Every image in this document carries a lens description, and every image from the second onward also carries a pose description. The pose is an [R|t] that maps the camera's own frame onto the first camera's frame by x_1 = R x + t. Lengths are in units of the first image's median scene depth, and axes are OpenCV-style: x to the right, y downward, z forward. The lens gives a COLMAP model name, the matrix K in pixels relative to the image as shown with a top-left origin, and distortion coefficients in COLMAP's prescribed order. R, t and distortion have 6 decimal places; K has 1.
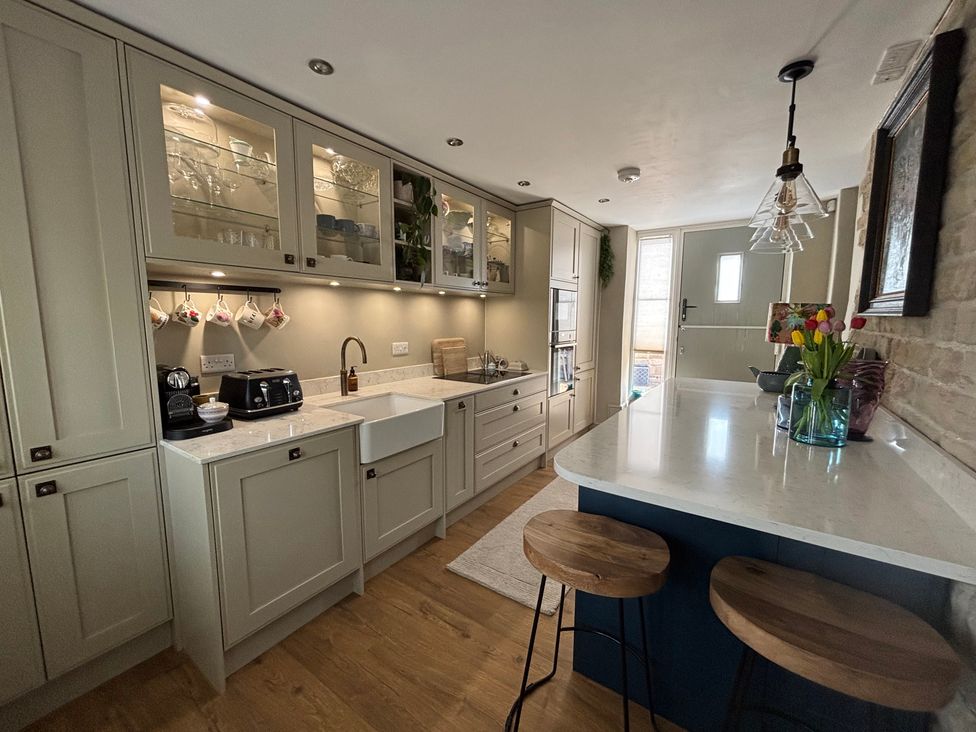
lens RADIAL K [[390.7, 0, 484.9], [0, 390.7, 365.5], [0, 0, 1]] dist [-0.002591, -0.000060]
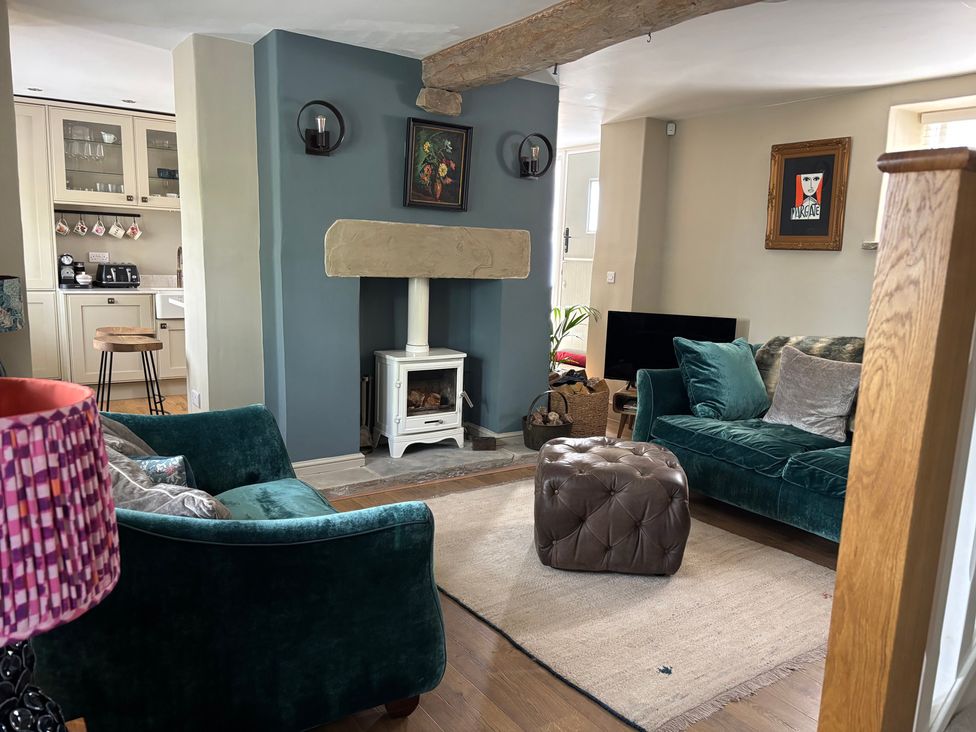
lens RADIAL K [[730.4, 0, 508.3], [0, 730.4, 377.6], [0, 0, 1]] dist [0.014677, -0.022771]
pose [[0.942093, 0.093713, -0.321992, 1.674736], [-0.077933, 0.995055, 0.061586, 0.144029], [0.326171, -0.032926, 0.944737, -1.179611]]
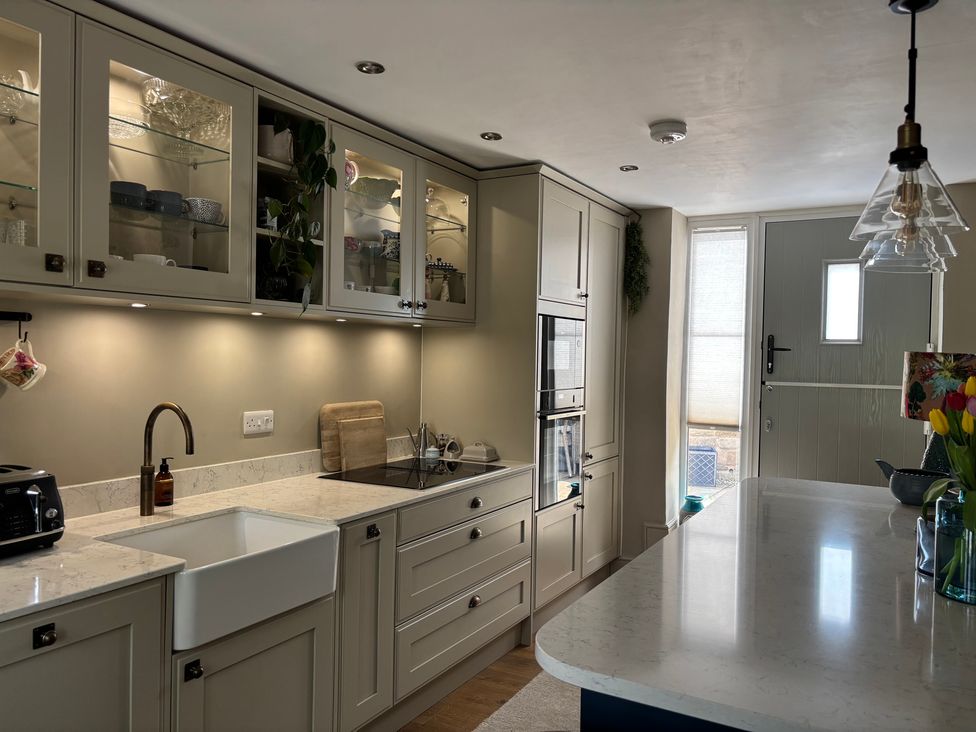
lens RADIAL K [[730.4, 0, 493.3], [0, 730.4, 371.5], [0, 0, 1]] dist [0.014677, -0.022771]
pose [[0.995232, 0.013990, 0.096523, 0.005332], [-0.004575, 0.995266, -0.097079, -0.021093], [-0.097424, 0.096175, 0.990585, -0.034764]]
